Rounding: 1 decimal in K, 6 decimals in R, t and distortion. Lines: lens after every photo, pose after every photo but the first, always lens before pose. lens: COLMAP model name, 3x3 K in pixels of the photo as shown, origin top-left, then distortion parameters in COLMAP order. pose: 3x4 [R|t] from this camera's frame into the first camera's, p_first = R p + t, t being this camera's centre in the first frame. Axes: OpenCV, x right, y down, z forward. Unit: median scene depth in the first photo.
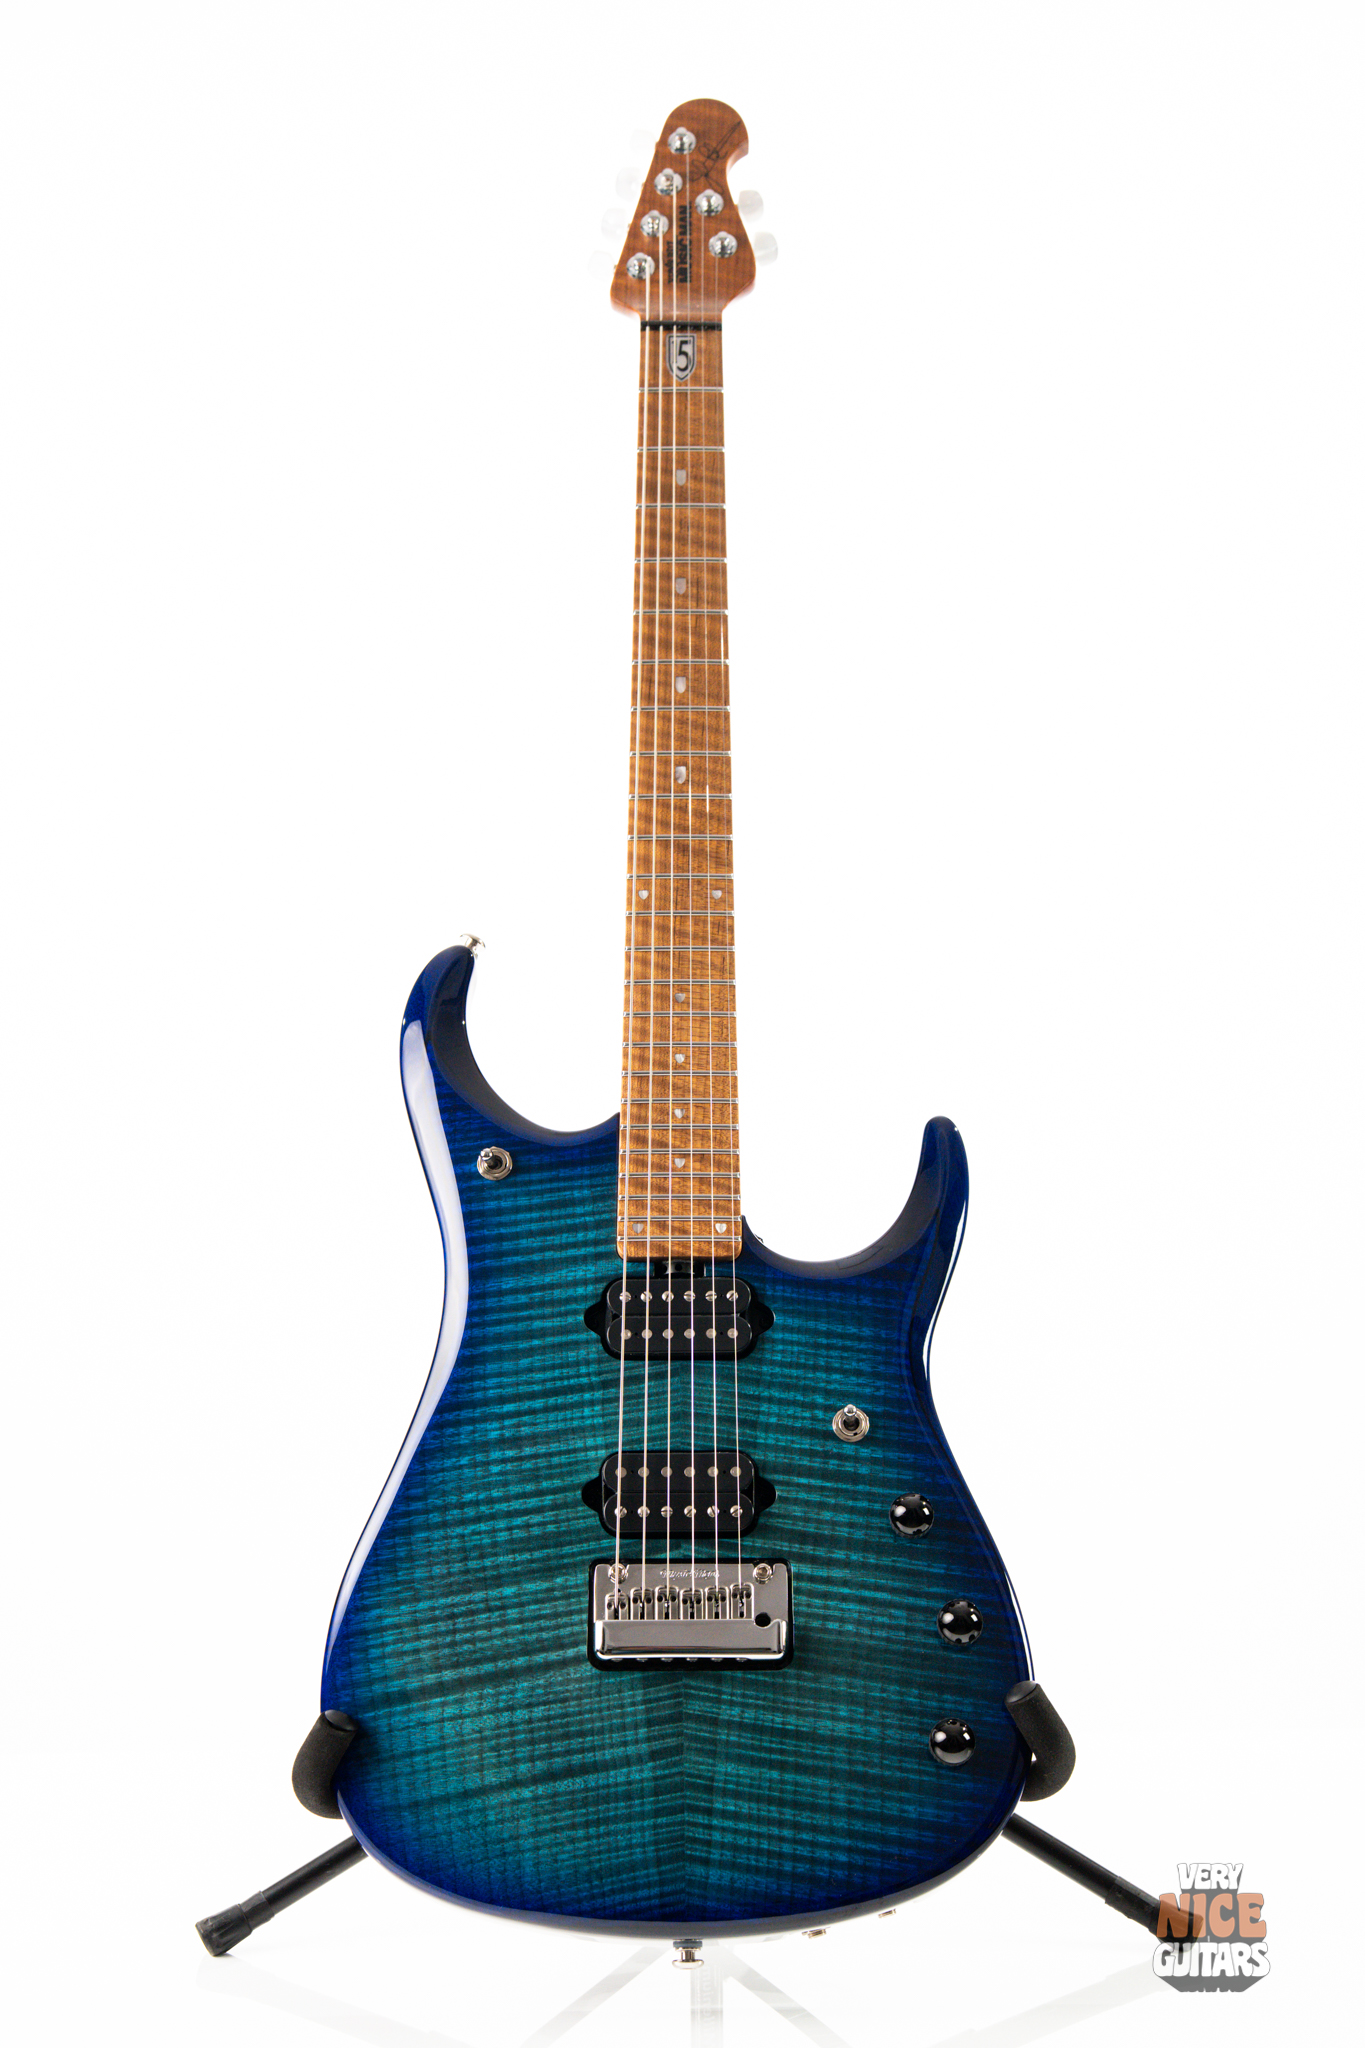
lens RADIAL K [[2926.8, 0, 685.4], [0, 2926.8, 1032.3], [0, 0, 1]] dist [0.046350, 0.000000]
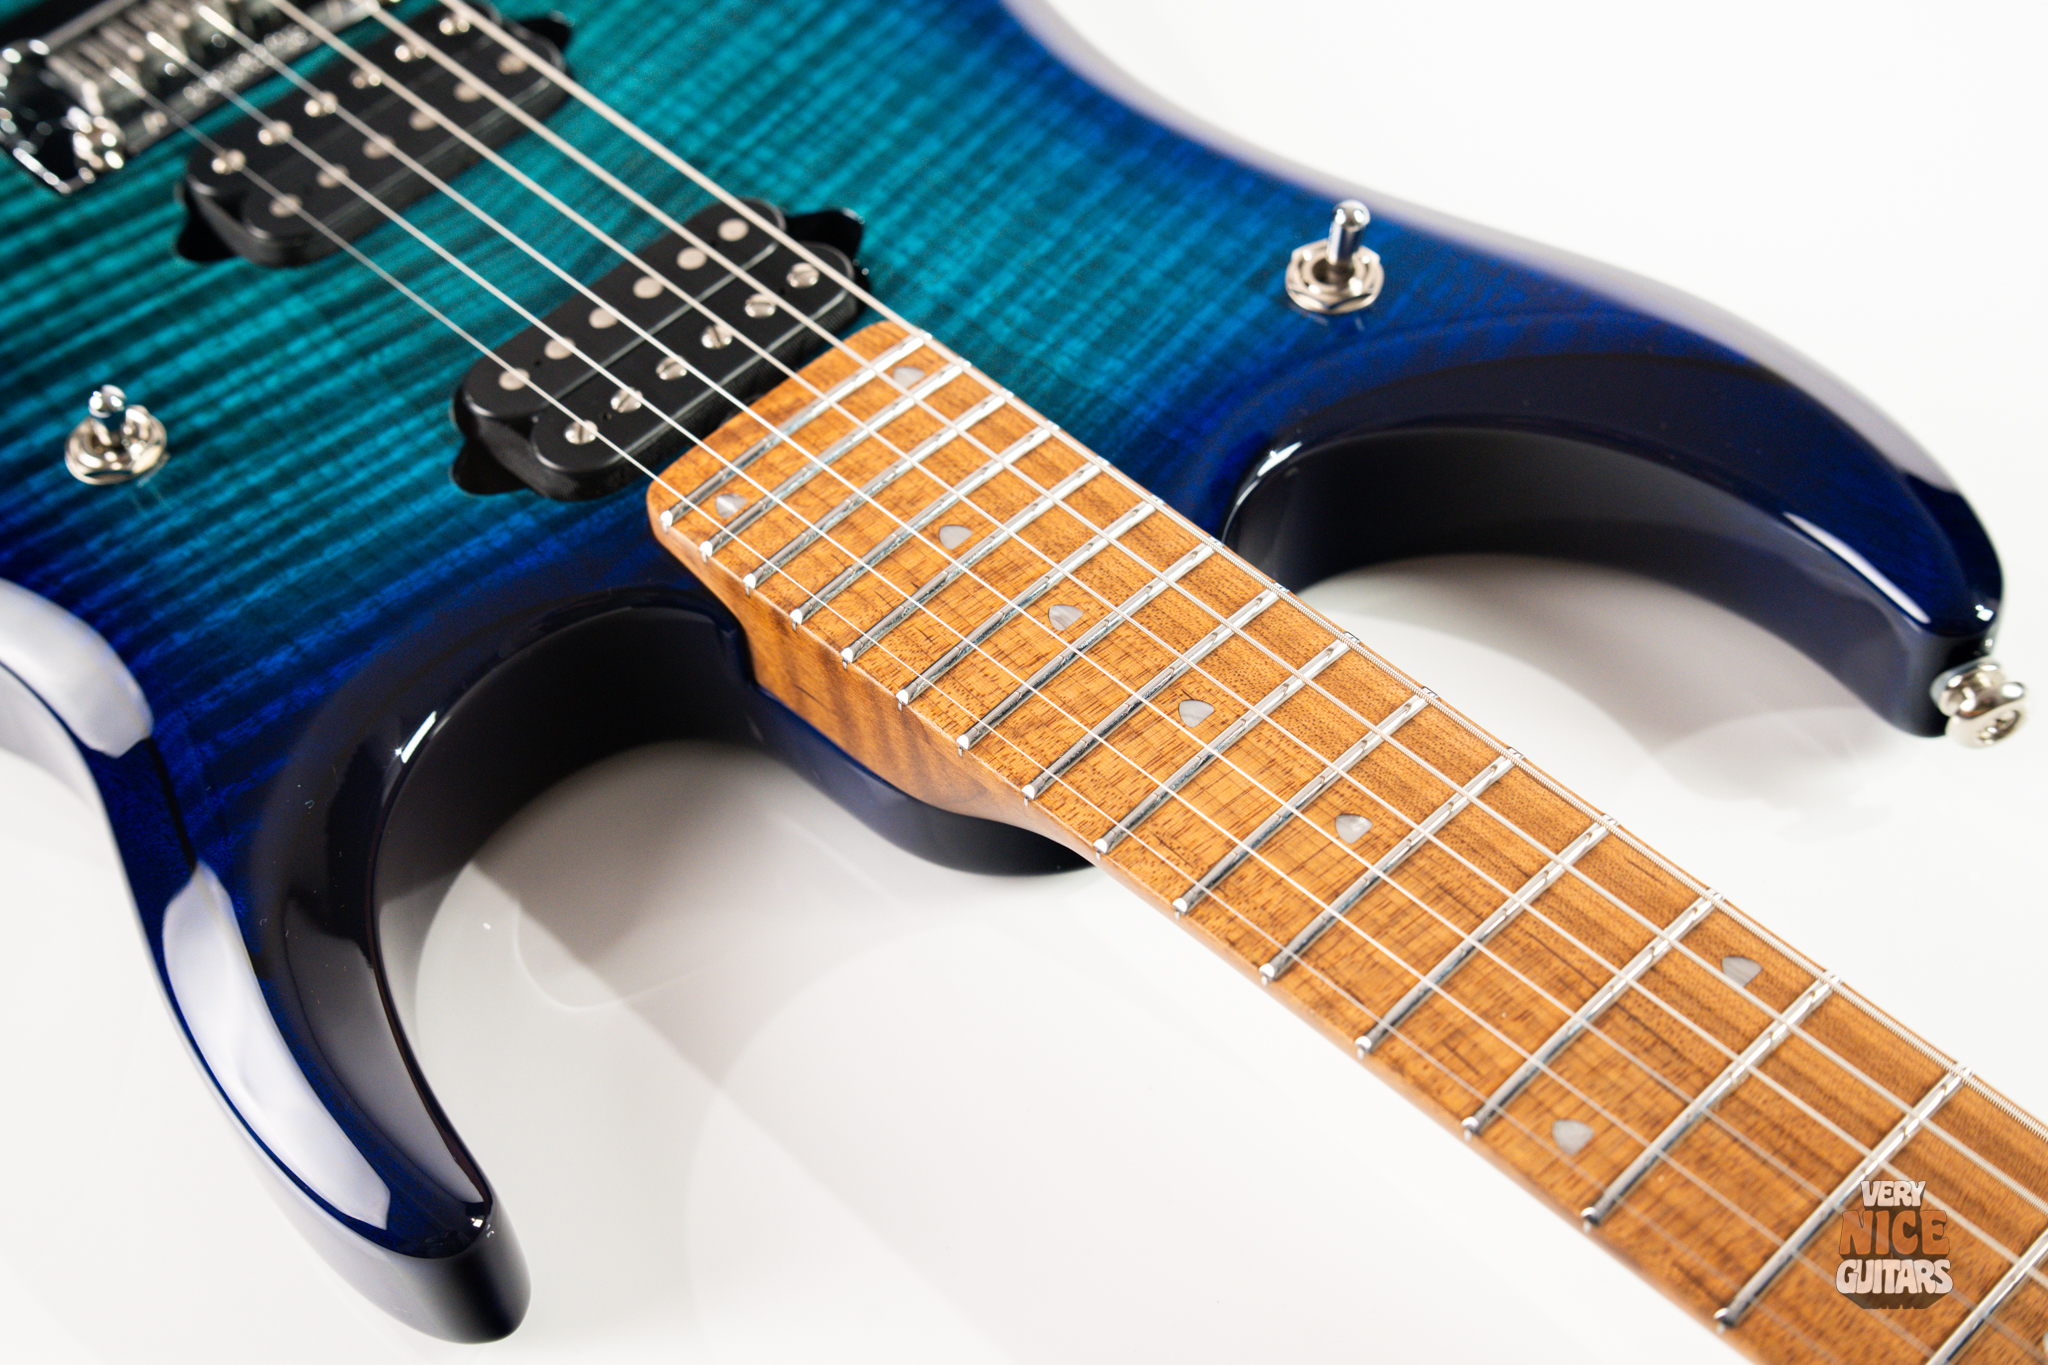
lens RADIAL K [[2926.8, 0, 1026.0], [0, 2926.8, 678.3], [0, 0, 1]] dist [0.046350, 0.000000]
pose [[-0.715620, 0.571045, -0.402239, 0.141362], [-0.623138, -0.261761, 0.737007, -0.219690], [0.315574, 0.778067, 0.543162, 0.866988]]
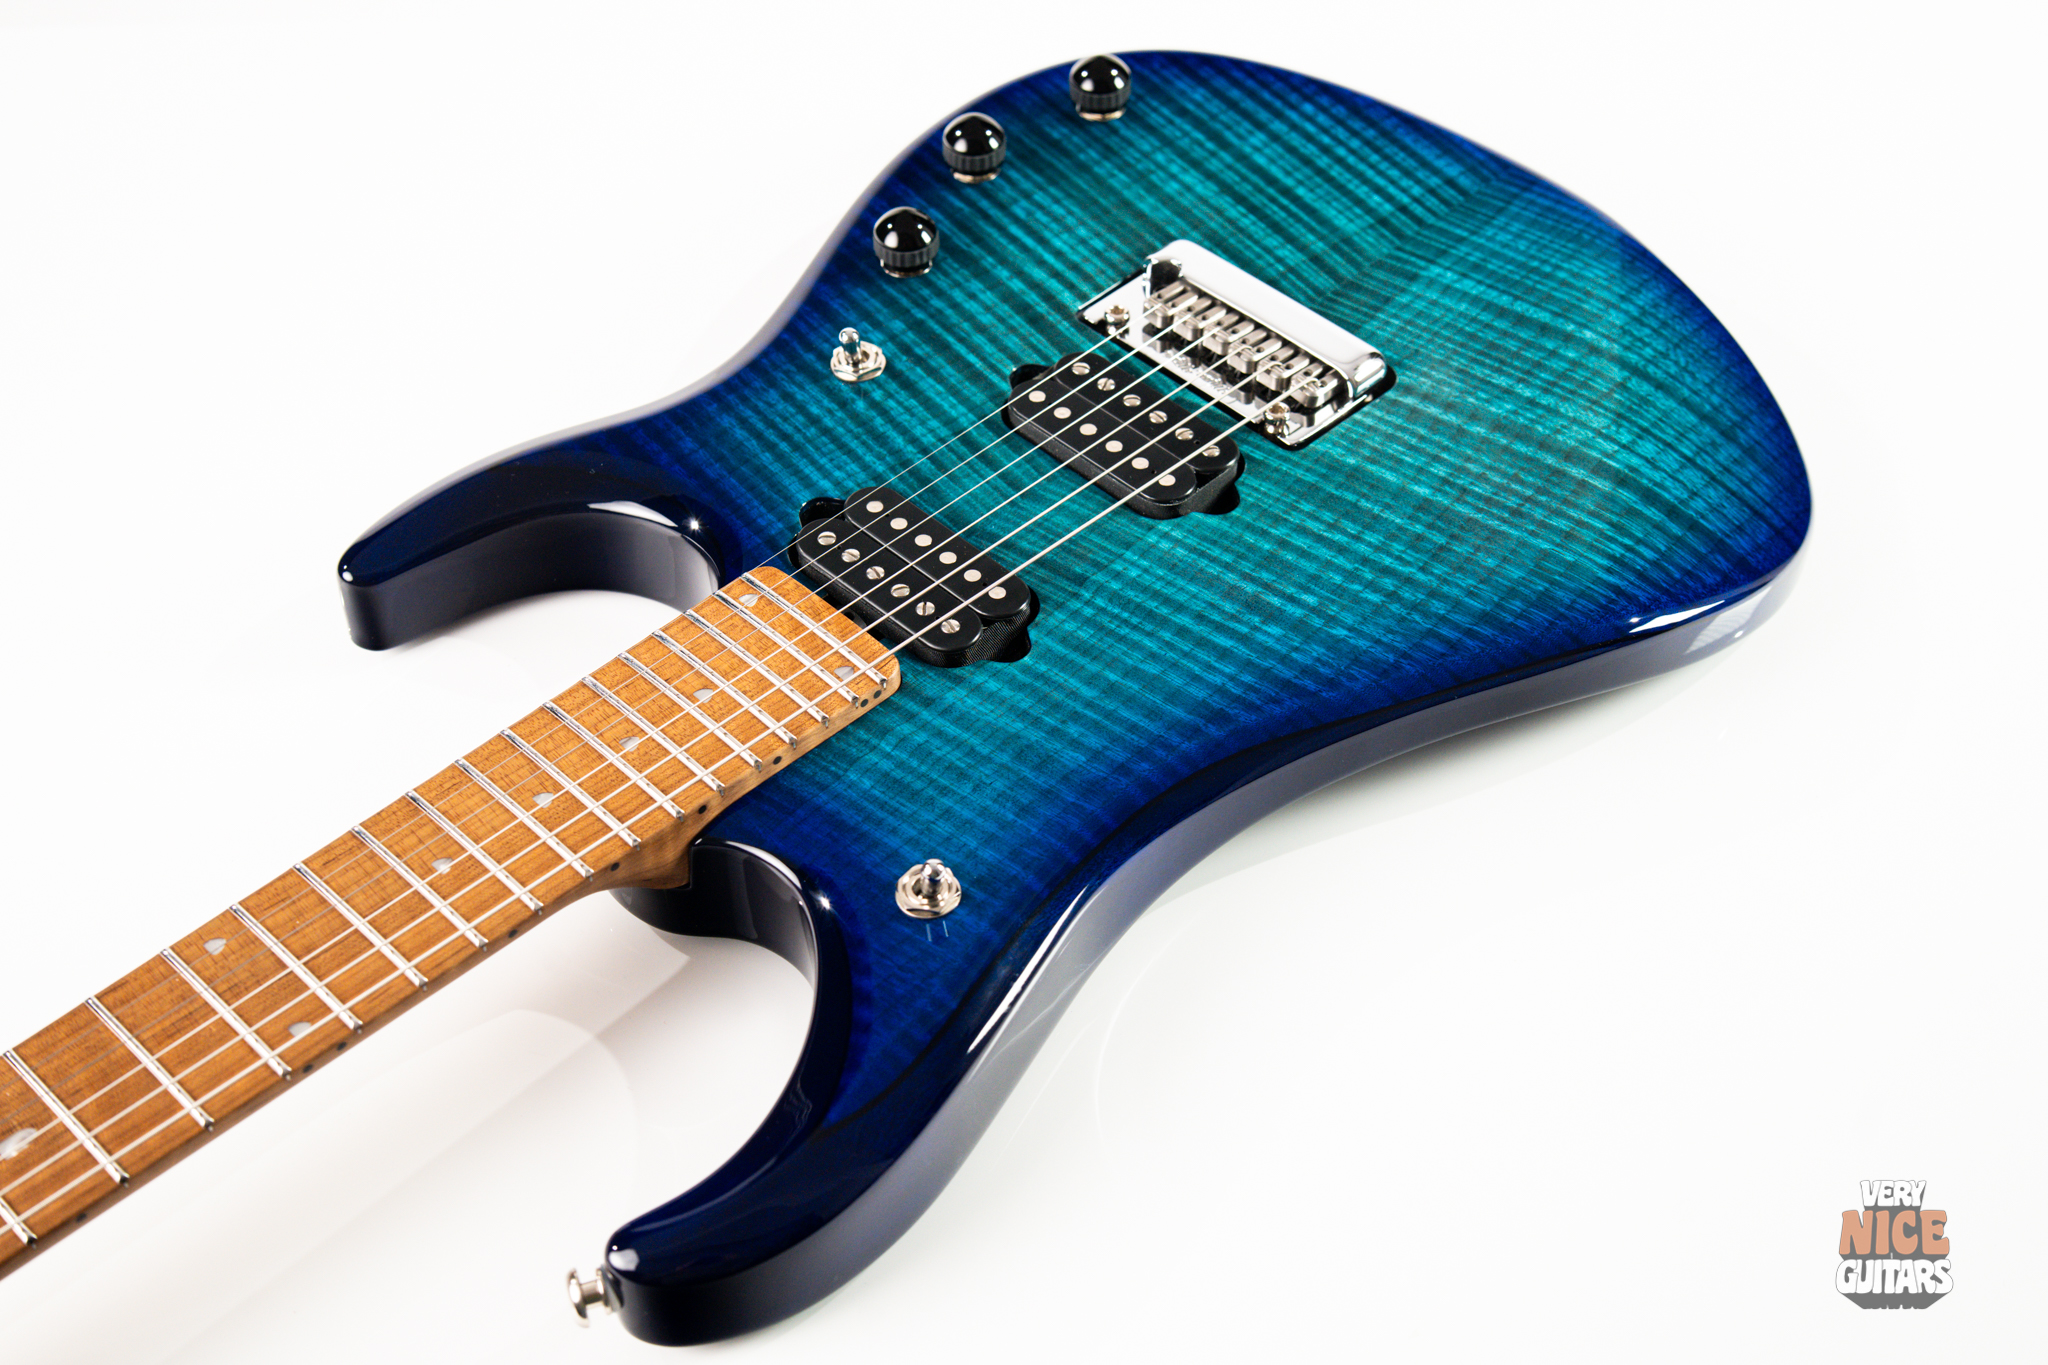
lens RADIAL K [[2926.8, 0, 1025.4], [0, 2926.8, 693.3], [0, 0, 1]] dist [0.046350, 0.000000]
pose [[-0.696720, -0.511392, 0.503050, -0.337823], [0.672891, -0.222888, 0.705364, -0.319782], [-0.248594, 0.829940, 0.499401, 0.734345]]
